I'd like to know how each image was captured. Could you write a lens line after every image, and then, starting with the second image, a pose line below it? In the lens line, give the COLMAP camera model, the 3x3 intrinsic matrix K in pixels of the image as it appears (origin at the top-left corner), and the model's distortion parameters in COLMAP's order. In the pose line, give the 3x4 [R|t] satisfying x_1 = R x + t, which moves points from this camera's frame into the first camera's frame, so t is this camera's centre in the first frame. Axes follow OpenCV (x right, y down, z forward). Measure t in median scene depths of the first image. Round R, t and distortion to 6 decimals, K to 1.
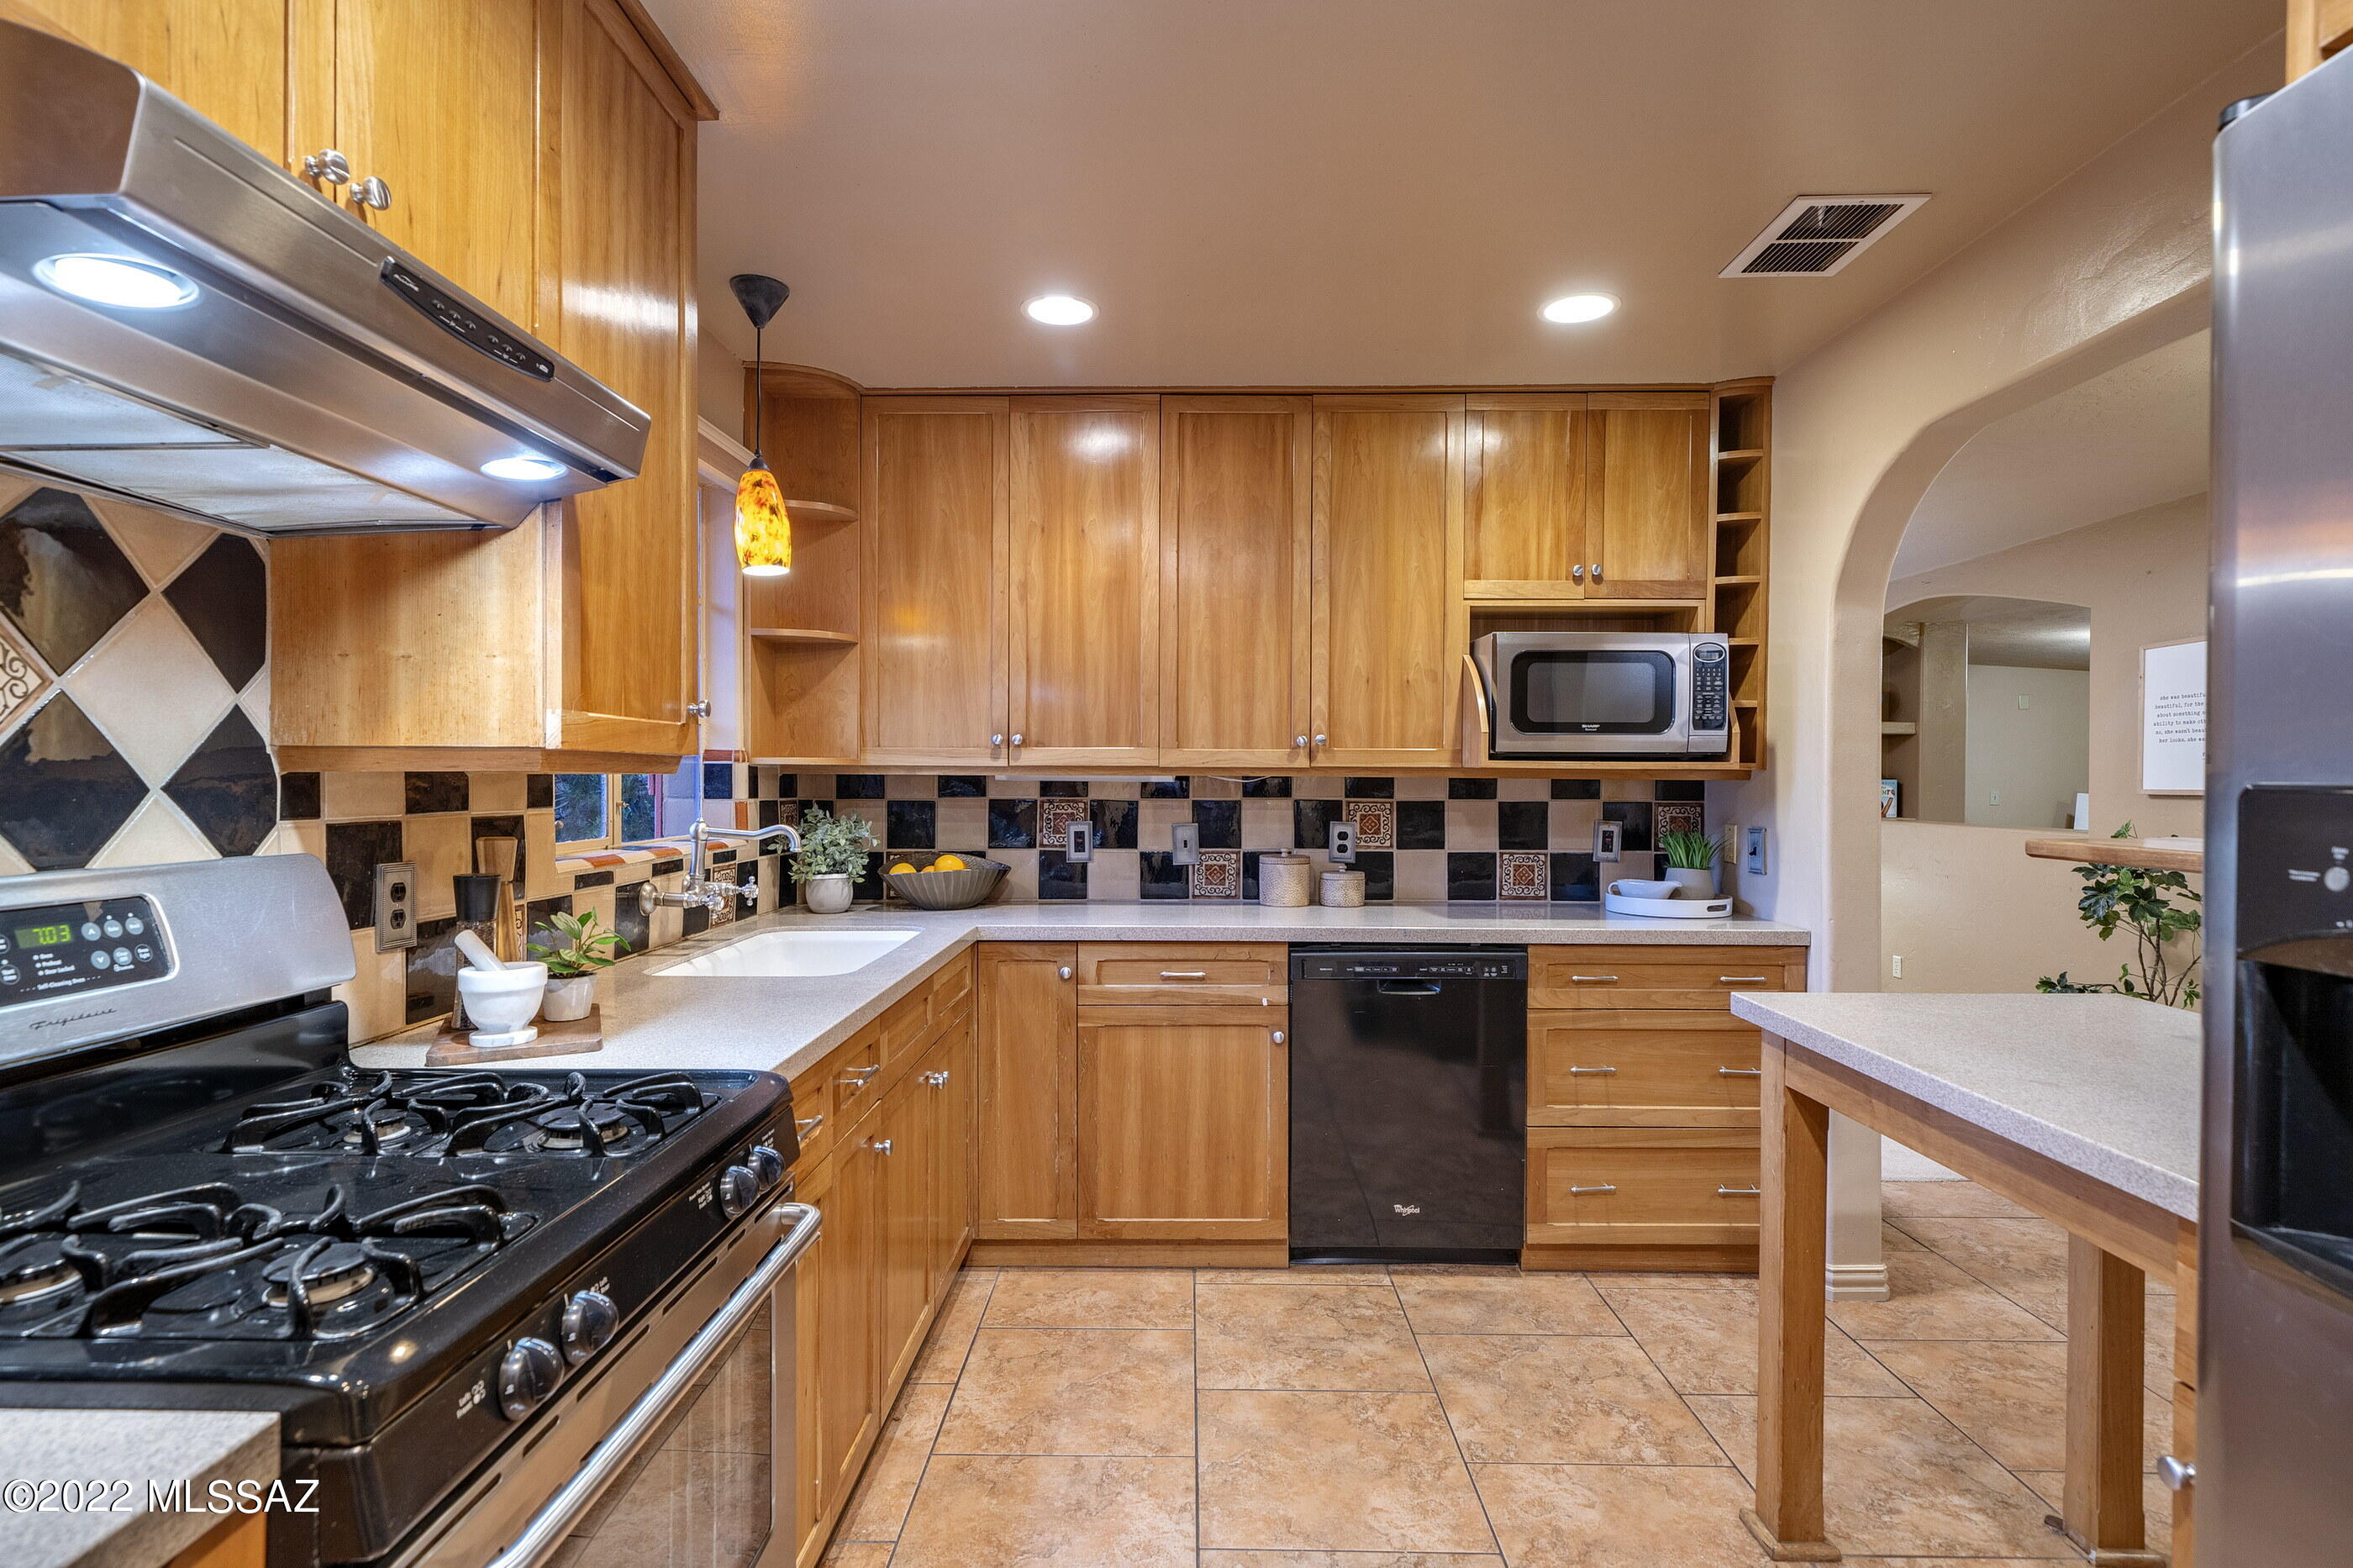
lens RADIAL K [[1171.6, 0, 1175.7], [0, 1171.6, 769.8], [0, 0, 1]] dist [-0.000600, 0.000954]
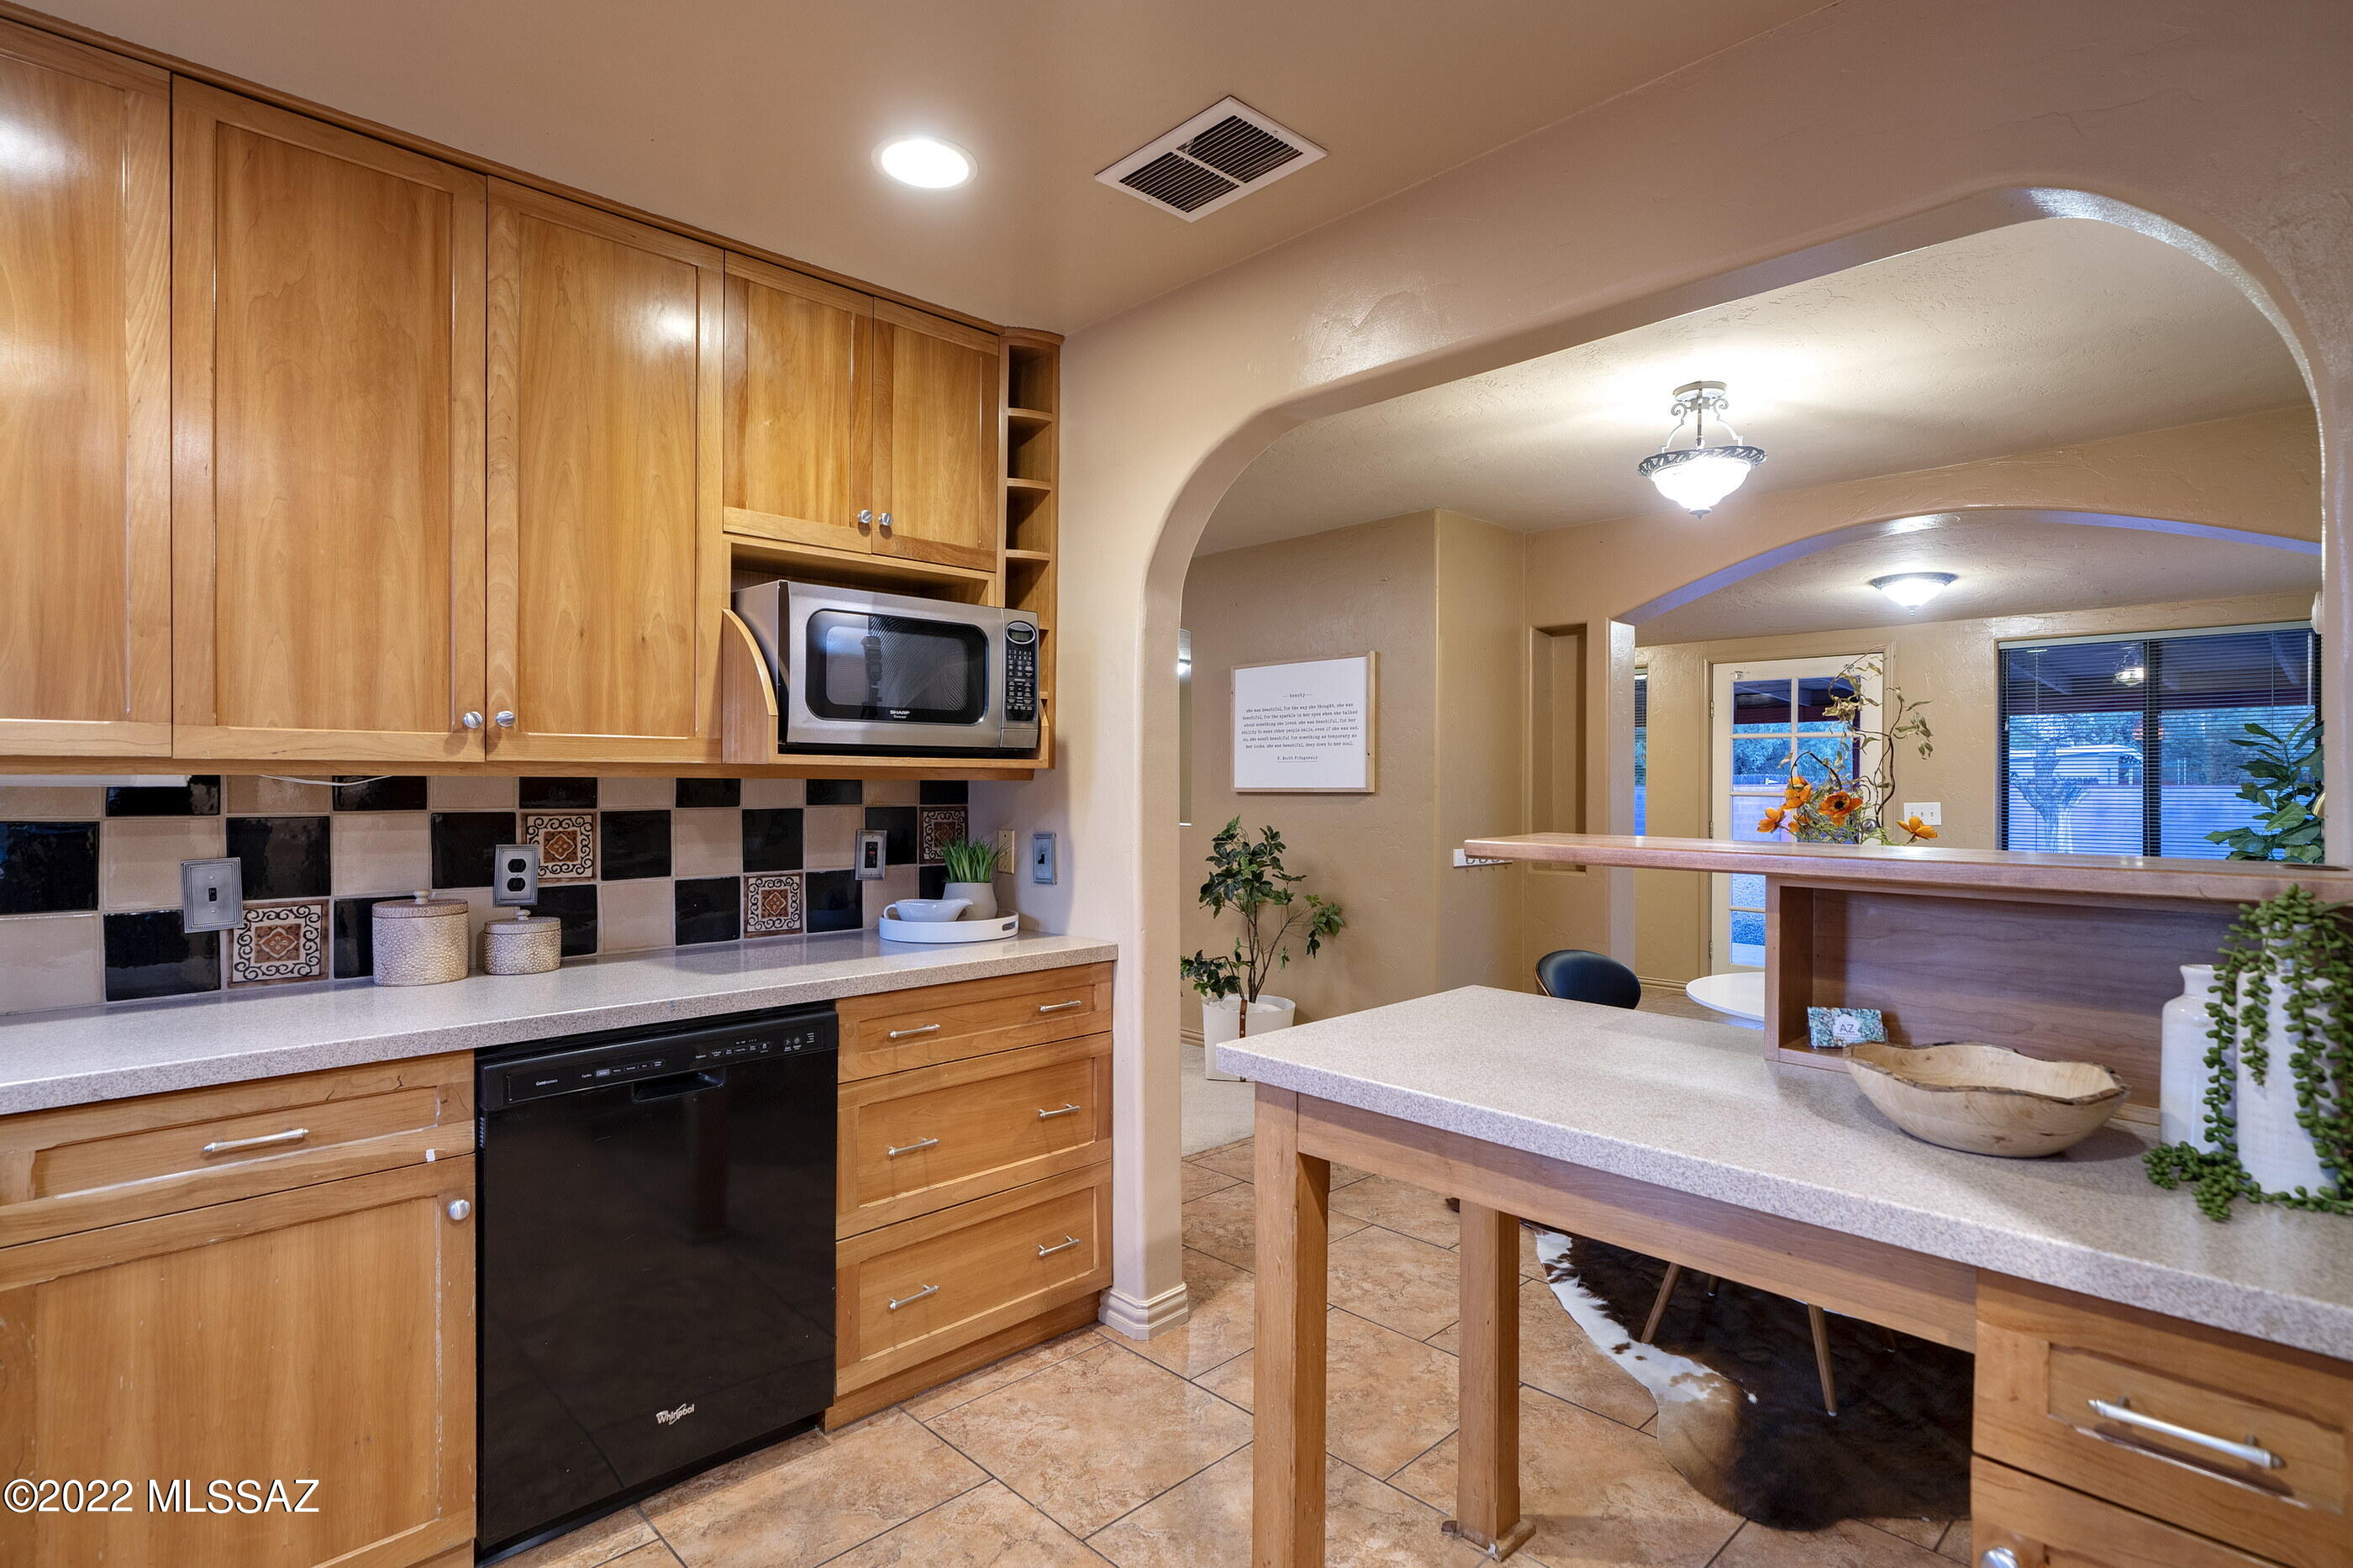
lens RADIAL K [[1171.6, 0, 1180.8], [0, 1171.6, 780.7], [0, 0, 1]] dist [-0.000600, 0.000954]
pose [[0.706841, -0.002715, 0.707368, -0.067979], [-0.002466, 0.999977, 0.006301, 0.003245], [-0.707369, -0.006198, 0.706818, 0.285860]]
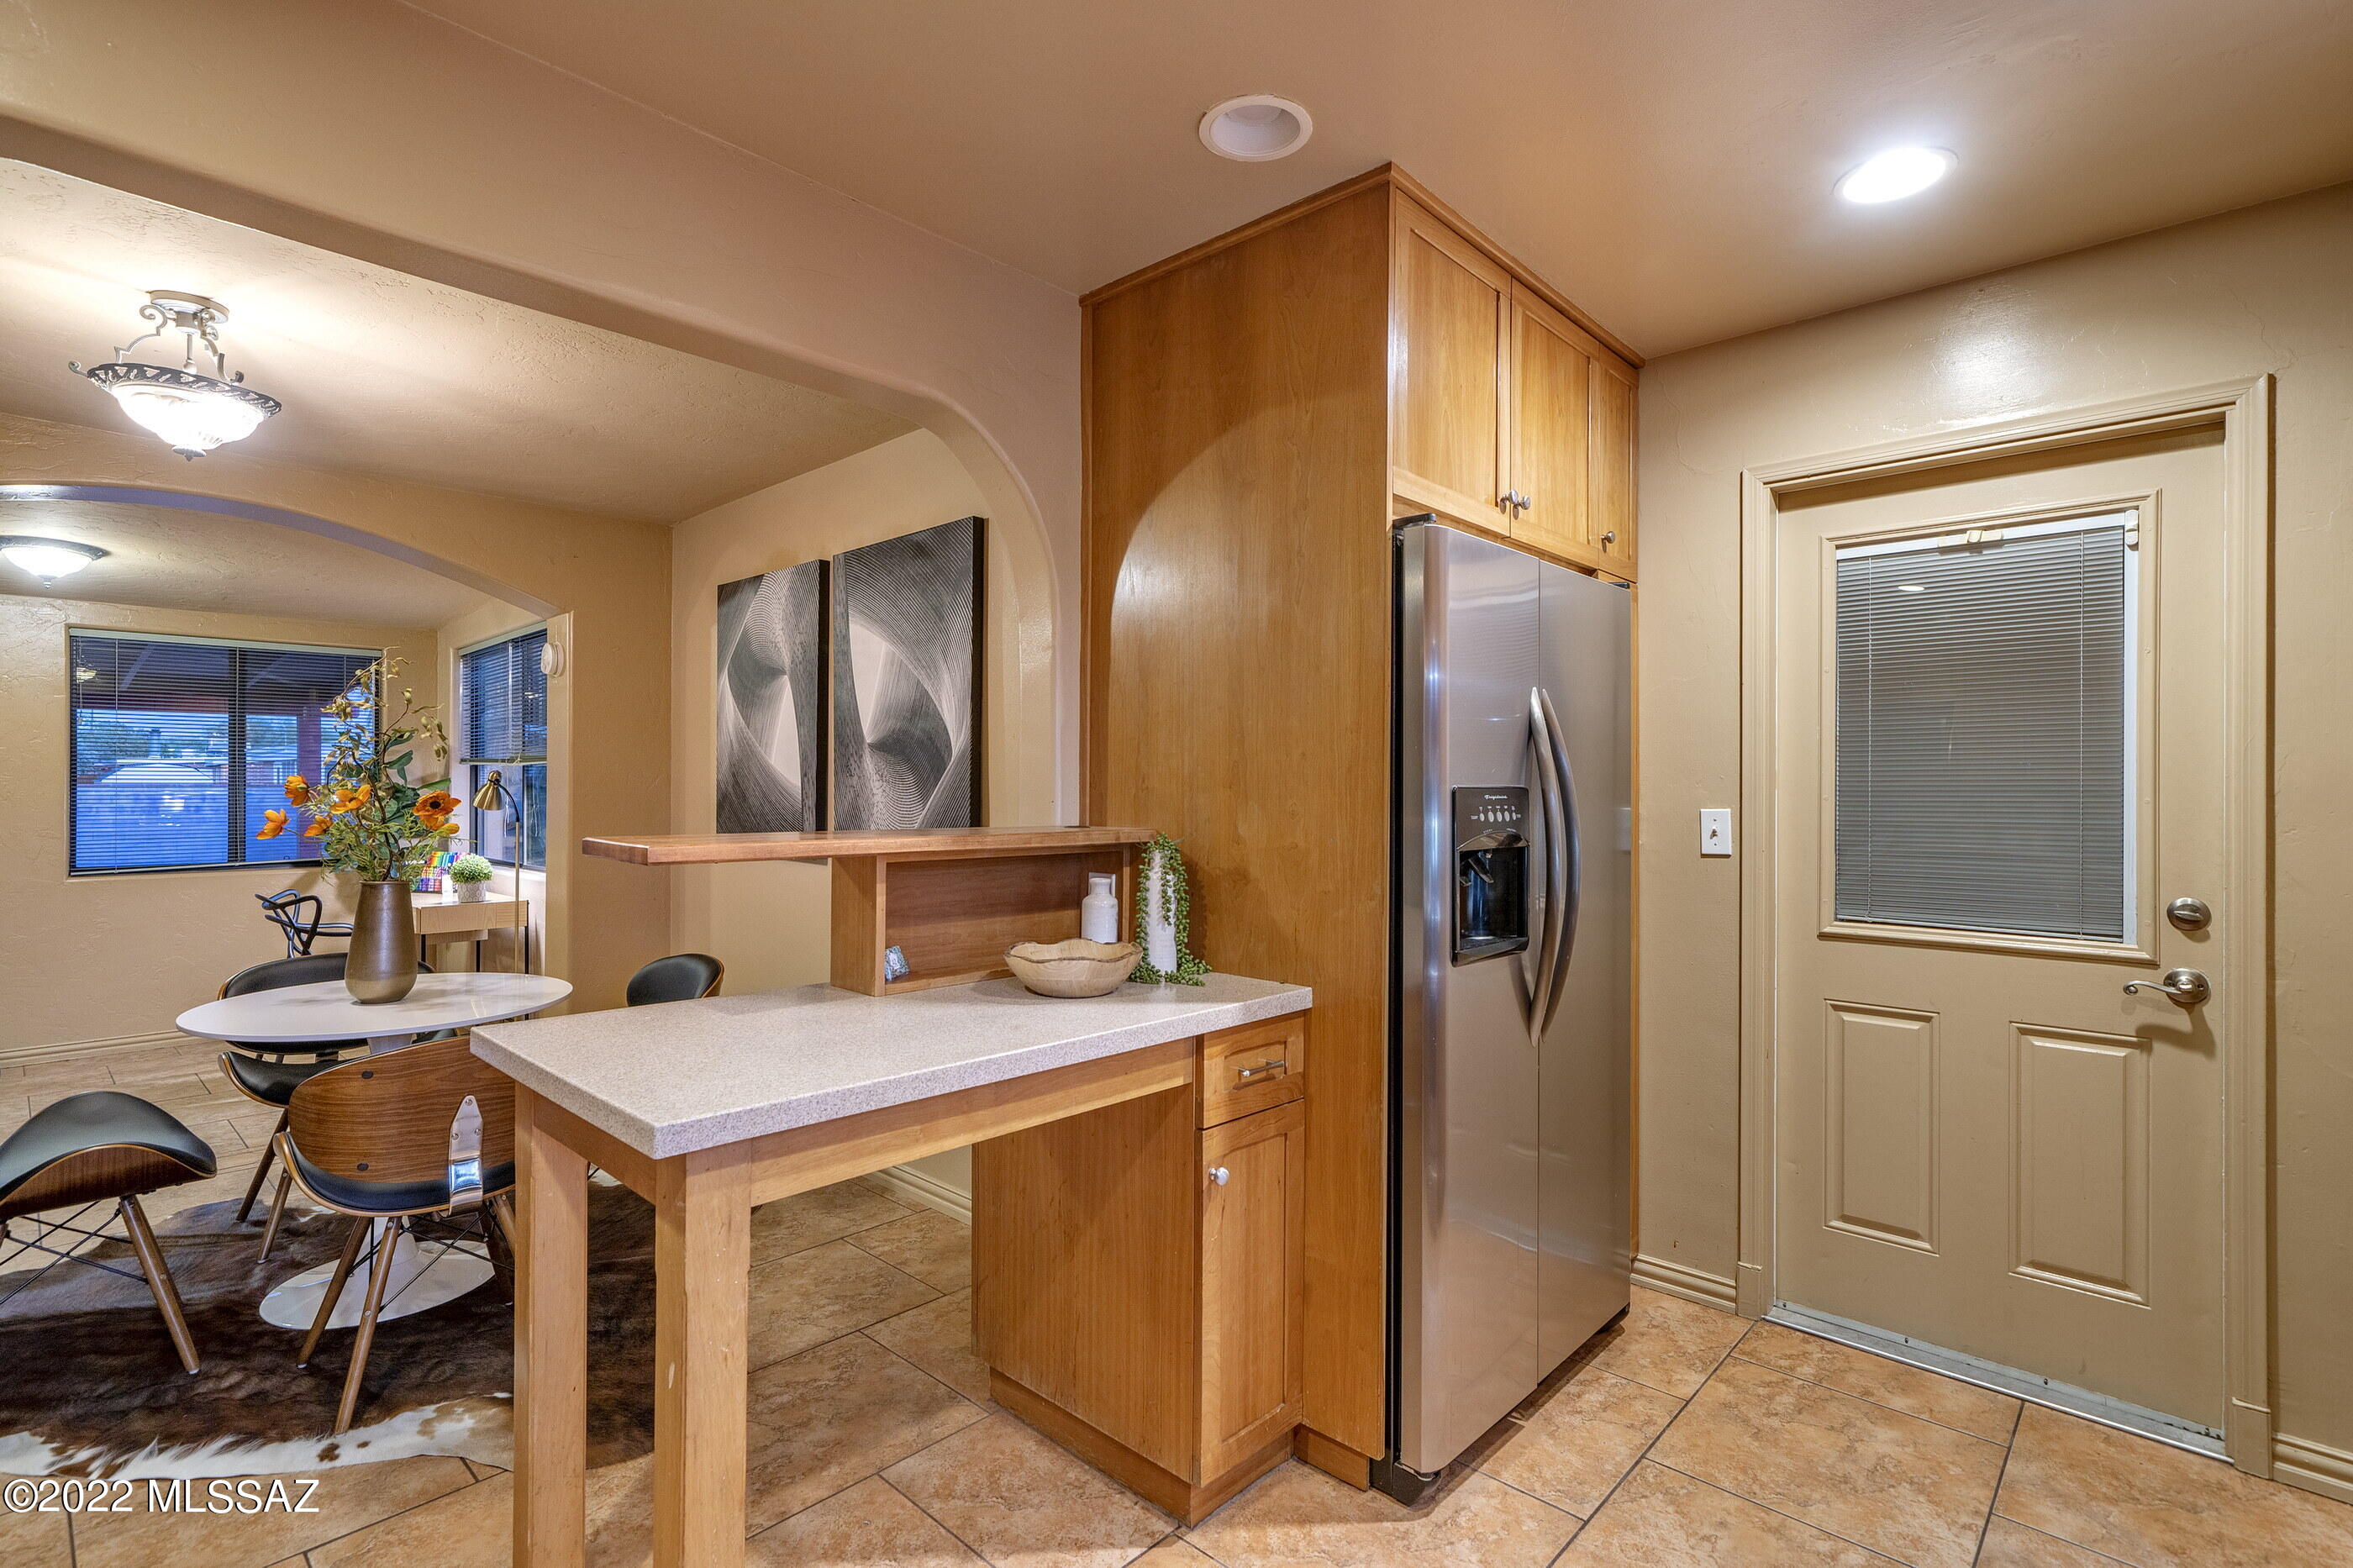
lens RADIAL K [[1098.9, 0, 1151.3], [0, 1098.9, 780.3], [0, 0, 1]] dist [0.009285, -0.000265]
pose [[-0.730167, -0.004803, 0.683252, -0.070785], [-0.012579, 0.999900, -0.006414, 0.004561], [-0.683153, -0.013278, -0.730155, 0.664998]]
